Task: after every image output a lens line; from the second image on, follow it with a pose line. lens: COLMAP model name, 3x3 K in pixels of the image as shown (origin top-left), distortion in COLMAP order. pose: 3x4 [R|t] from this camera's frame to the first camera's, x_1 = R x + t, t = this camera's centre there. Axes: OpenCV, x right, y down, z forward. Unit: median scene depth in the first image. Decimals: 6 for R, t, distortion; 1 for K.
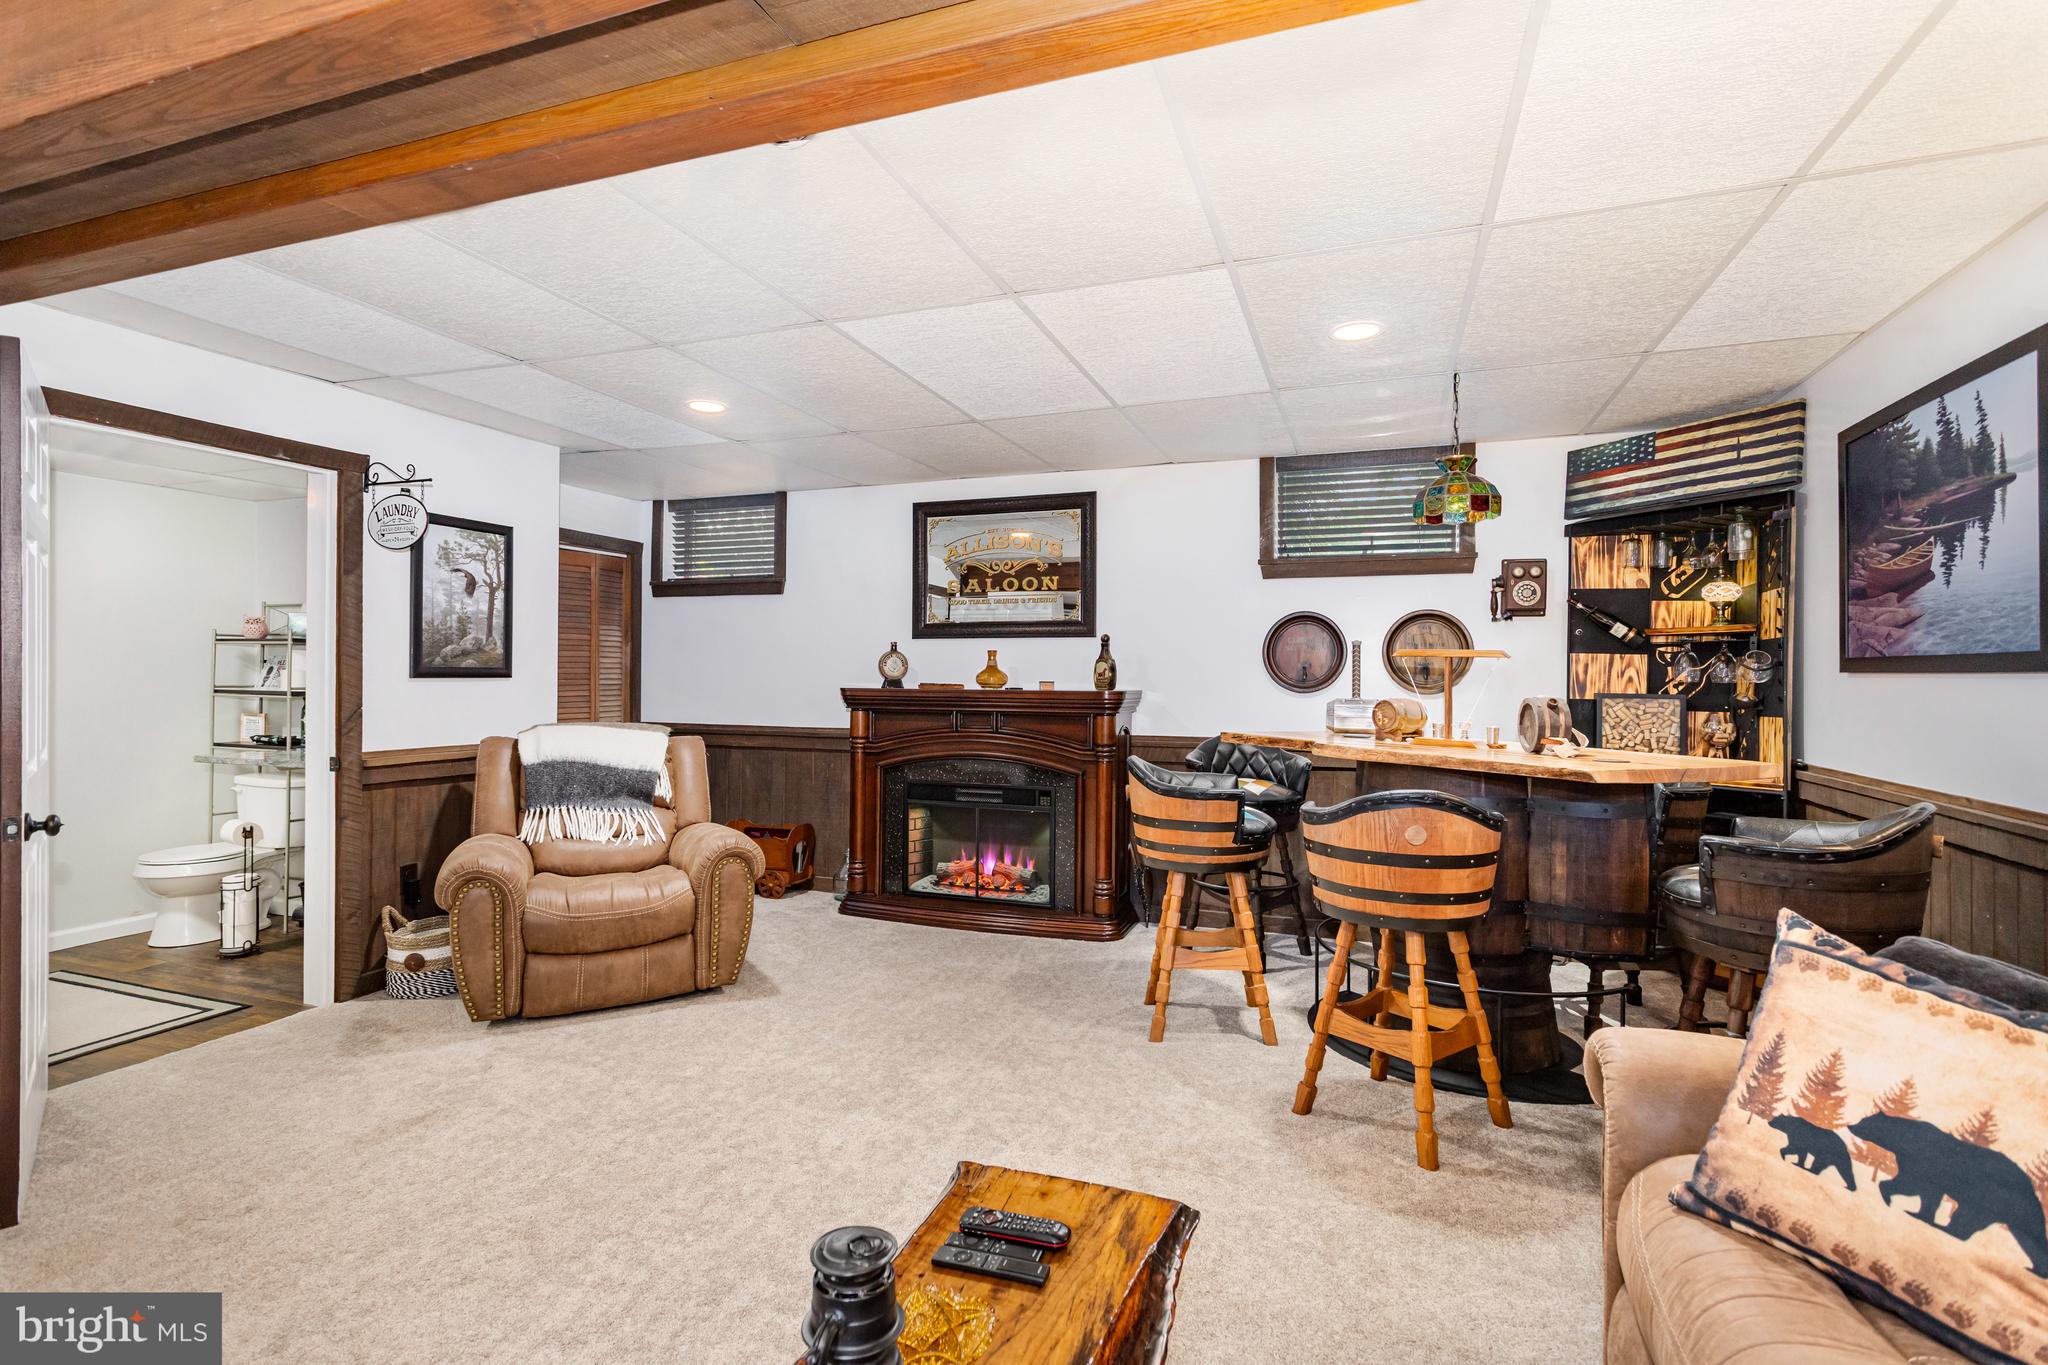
lens RADIAL K [[974.5, 0, 1022.3], [0, 974.5, 680.1], [0, 0, 1]] dist [0.003935, 0.000407]
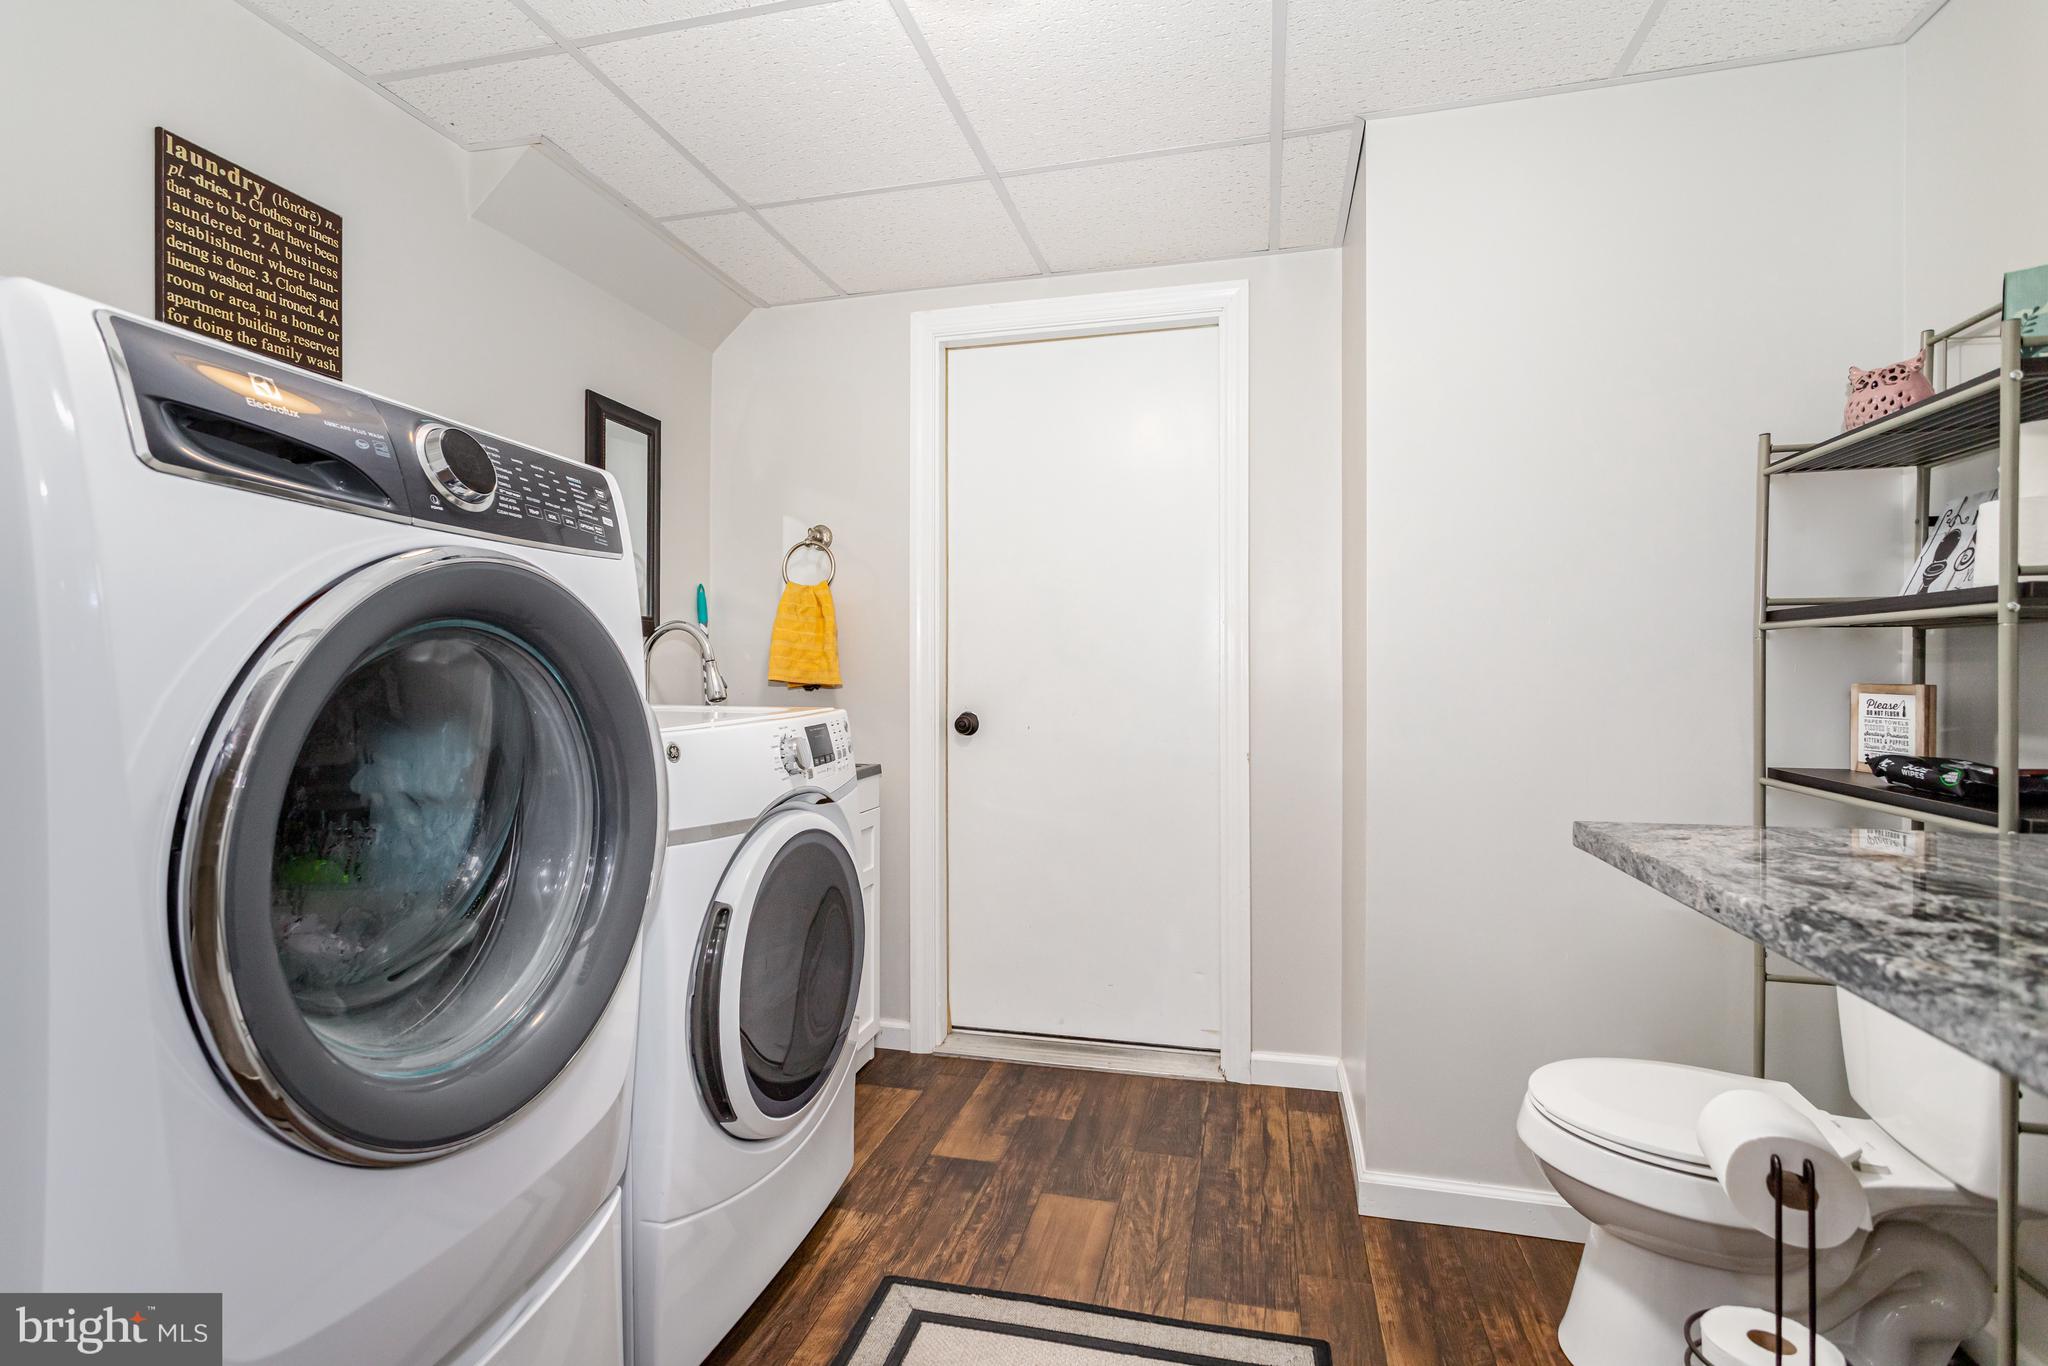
lens RADIAL K [[974.5, 0, 1023.5], [0, 974.5, 680.3], [0, 0, 1]] dist [0.003935, 0.000407]
pose [[0.117188, 0.003948, -0.993102, -0.510189], [-0.000322, 0.999992, 0.003938, 0.032070], [0.993110, -0.000142, 0.117189, 0.690927]]
